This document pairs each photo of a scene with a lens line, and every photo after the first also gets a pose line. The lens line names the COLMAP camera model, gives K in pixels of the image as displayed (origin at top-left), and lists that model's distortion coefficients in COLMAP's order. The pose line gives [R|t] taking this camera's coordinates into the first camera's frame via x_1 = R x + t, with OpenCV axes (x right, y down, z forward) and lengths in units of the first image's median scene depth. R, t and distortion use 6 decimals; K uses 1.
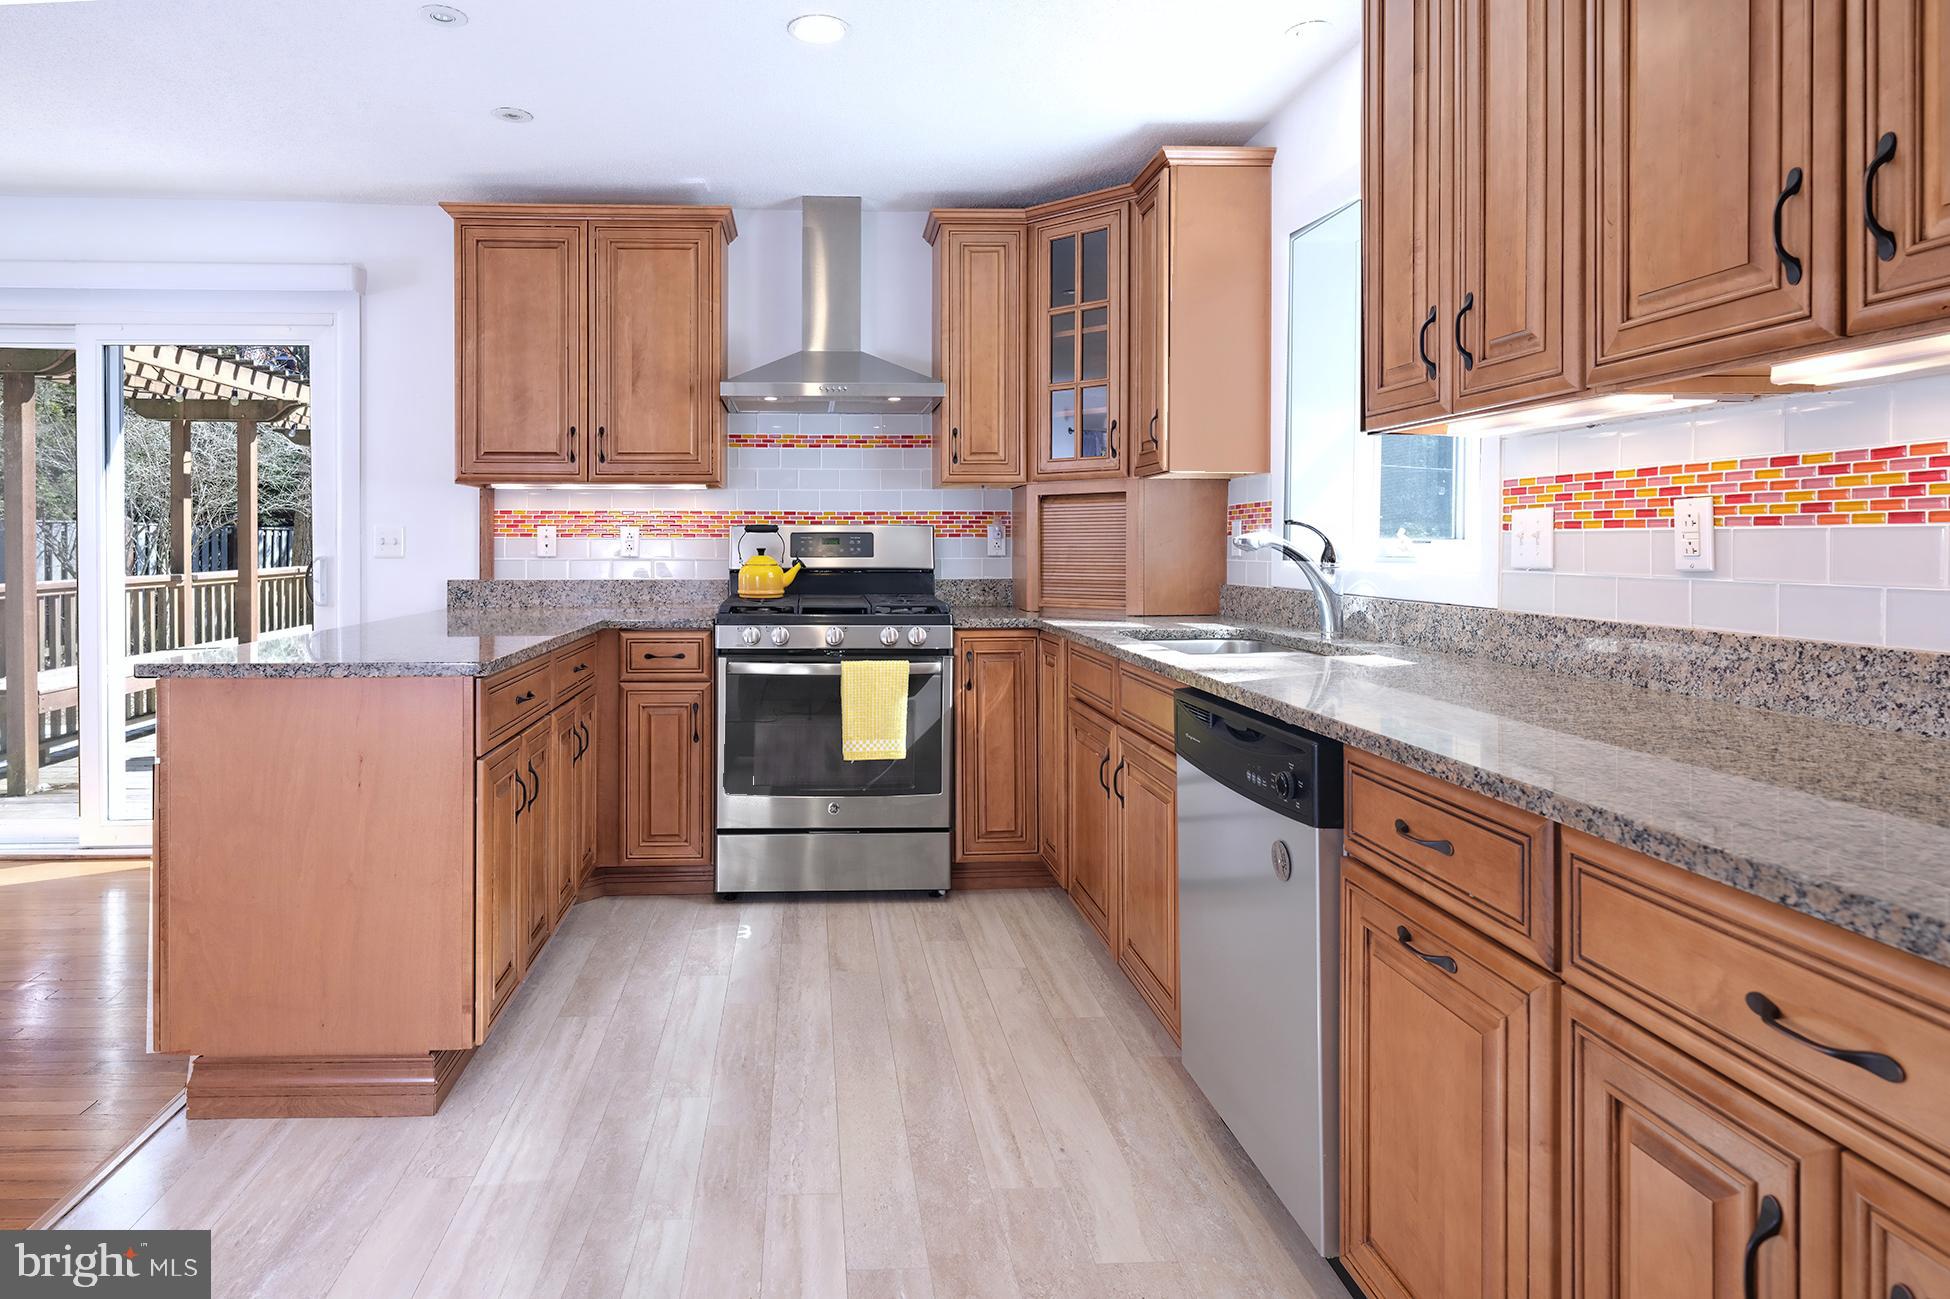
lens RADIAL K [[1130.2, 0, 992.9], [0, 1130.2, 554.5], [0, 0, 1]] dist [-0.000797, 0.000066]
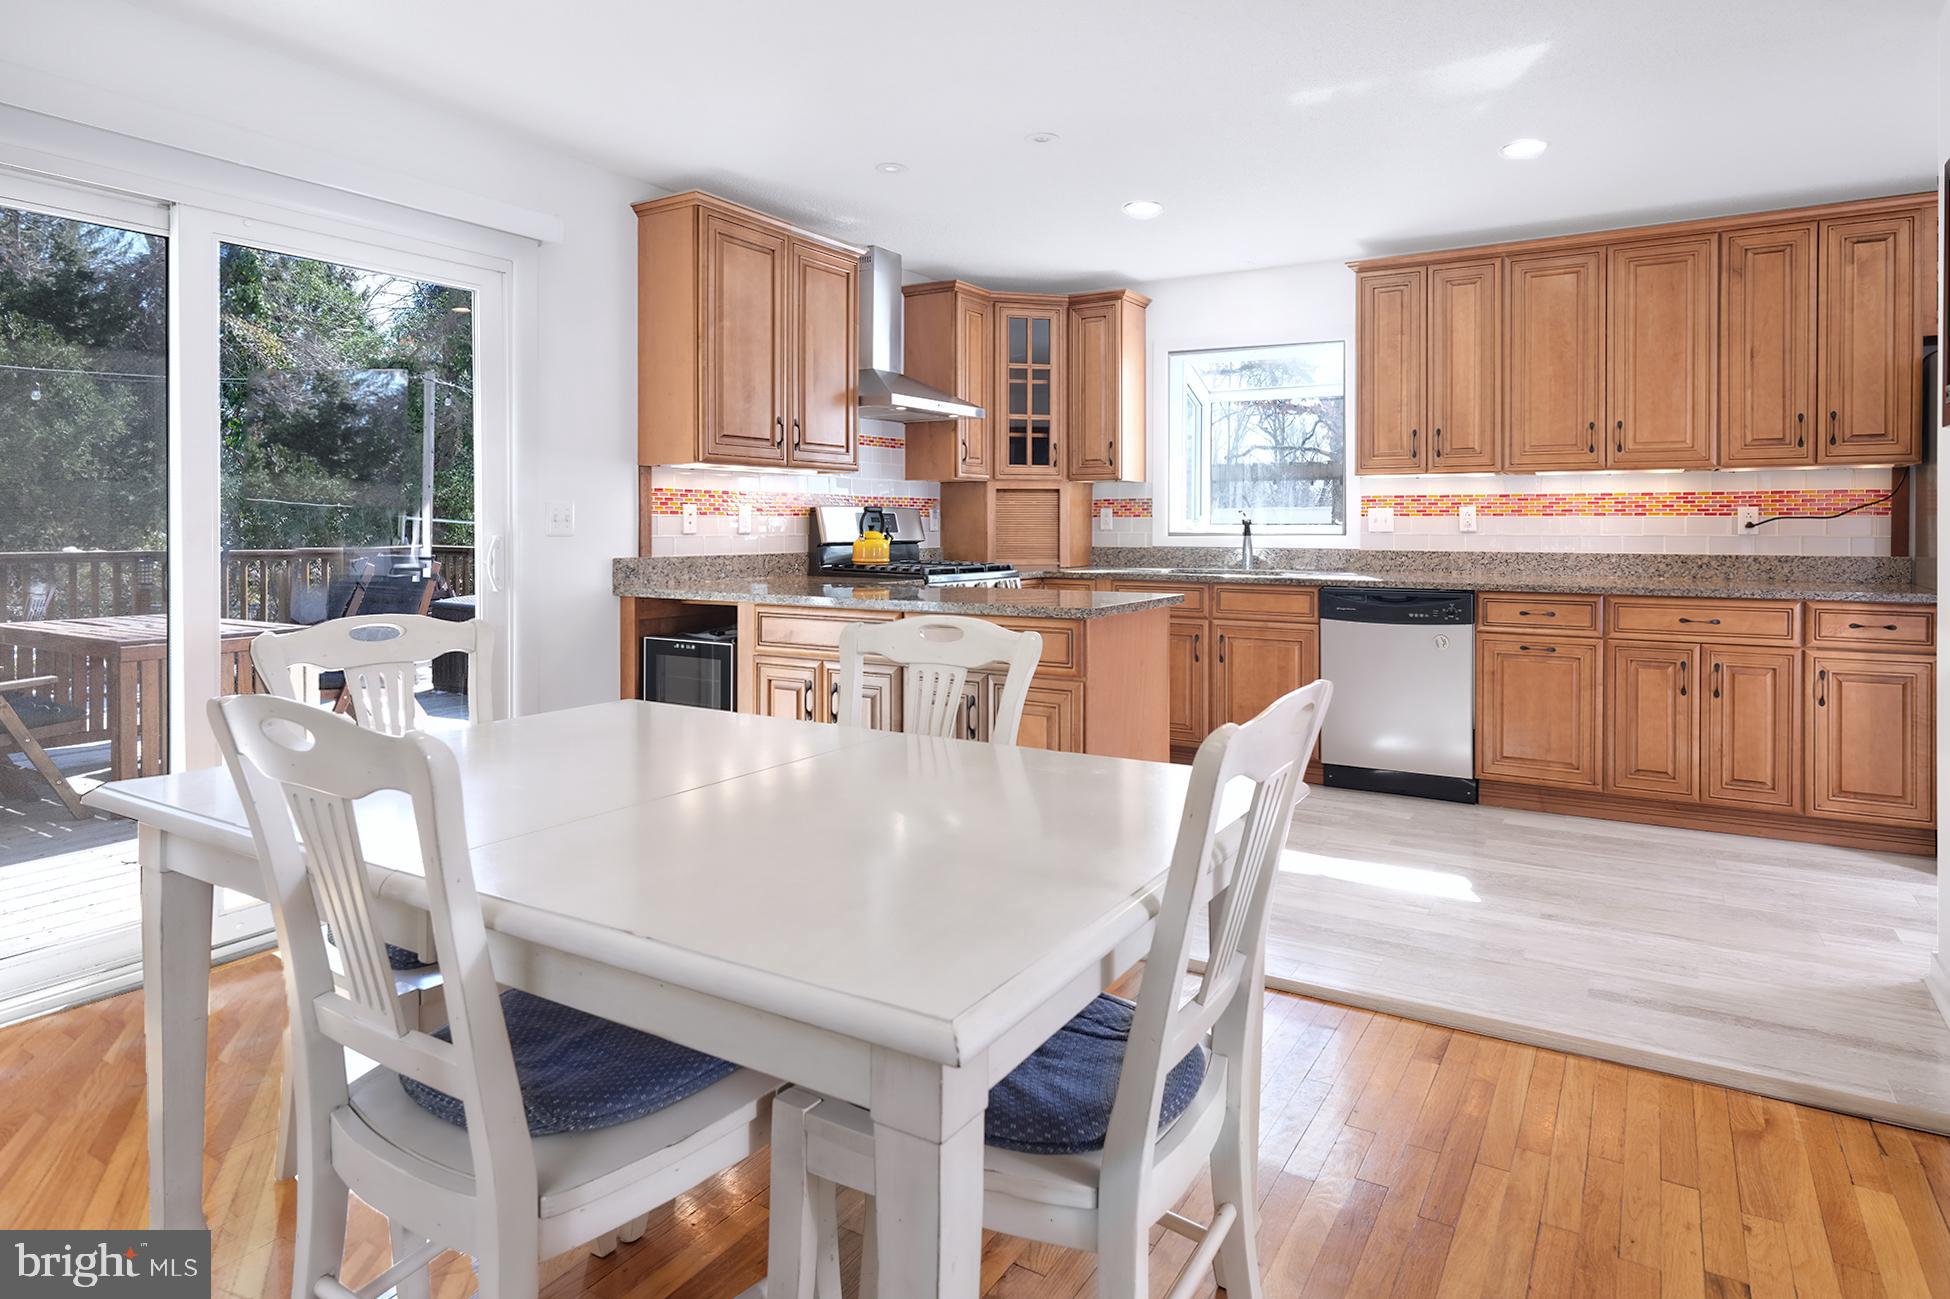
lens RADIAL K [[1120.5, 0, 992.3], [0, 1120.5, 537.2], [0, 0, 1]] dist [0.000267, 0.000576]
pose [[0.544155, -0.009659, 0.838929, -1.237179], [0.007297, 0.999950, 0.006780, 0.000275], [-0.838953, 0.002433, 0.544198, 0.227111]]
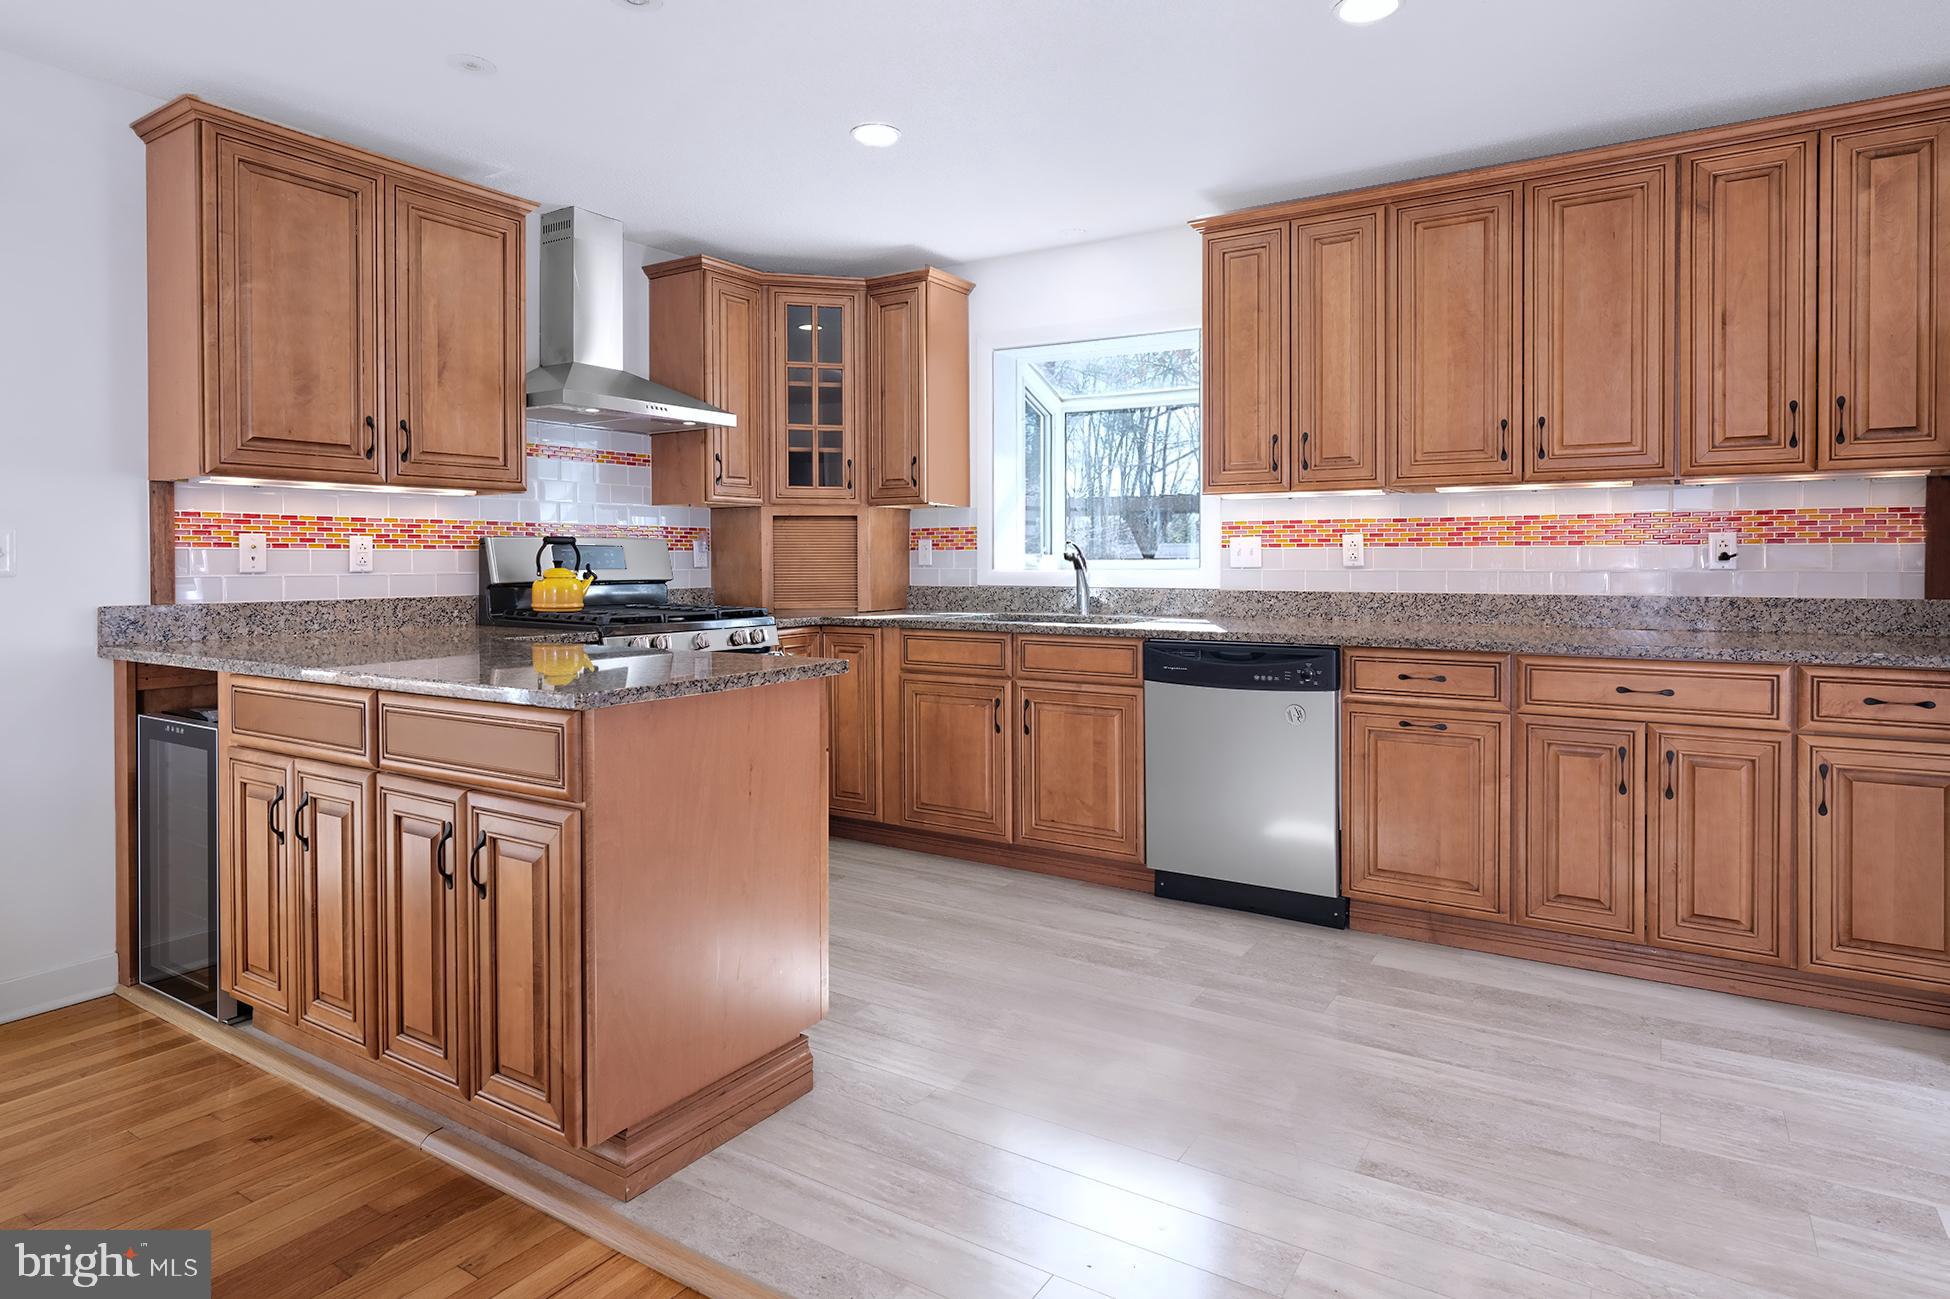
lens RADIAL K [[1051.2, 0, 972.1], [0, 1051.2, 574.9], [0, 0, 1]] dist [0.002007, -0.000030]
pose [[0.588631, -0.013268, 0.808293, -0.770260], [0.010424, 0.999907, 0.008822, 0.002529], [-0.808334, 0.003233, 0.588715, 0.186834]]
